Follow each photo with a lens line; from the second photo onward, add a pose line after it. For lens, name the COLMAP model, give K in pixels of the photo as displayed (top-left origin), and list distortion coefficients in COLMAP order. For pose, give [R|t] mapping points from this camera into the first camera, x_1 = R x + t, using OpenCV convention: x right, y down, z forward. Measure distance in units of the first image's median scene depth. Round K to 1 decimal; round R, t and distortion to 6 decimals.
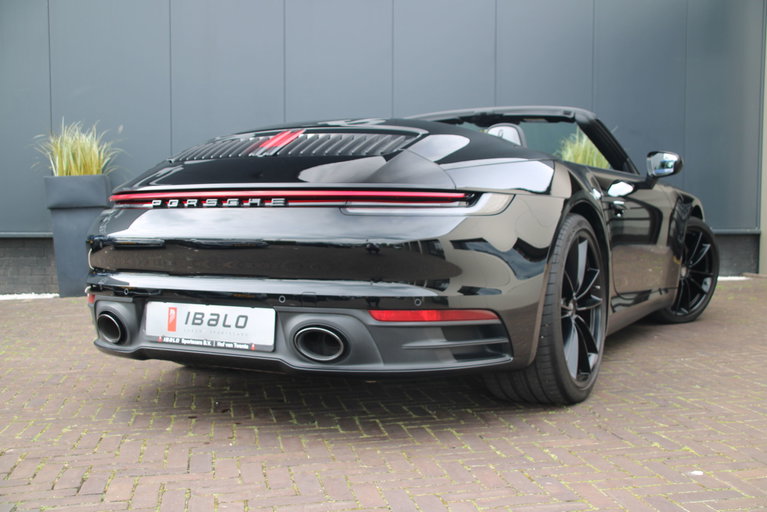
lens RADIAL K [[911.5, 0, 380.8], [0, 911.5, 258.6], [0, 0, 1]] dist [0.003385, 0.000000]
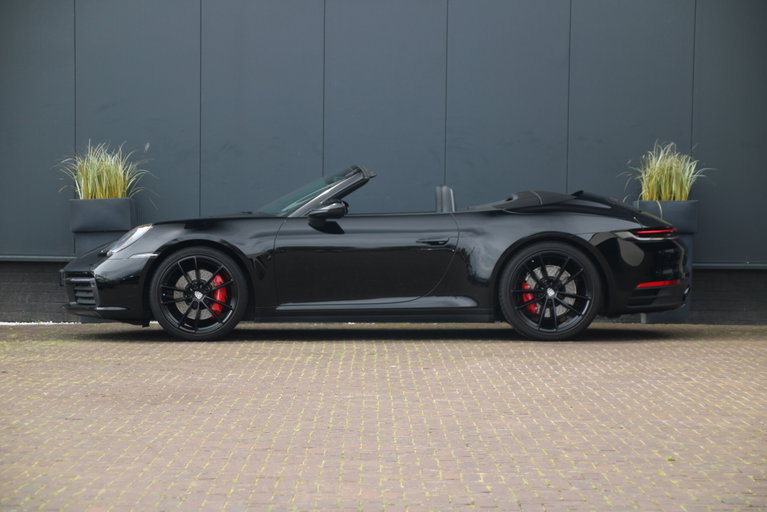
lens RADIAL K [[2616.2, 0, 386.8], [0, 2616.2, 254.3], [0, 0, 1]] dist [0.782451, 0.000000]
pose [[0.982055, 0.015564, -0.187953, 0.489408], [-0.024464, 0.998682, -0.045122, 0.086847], [0.187003, 0.048910, 0.981141, -1.682598]]
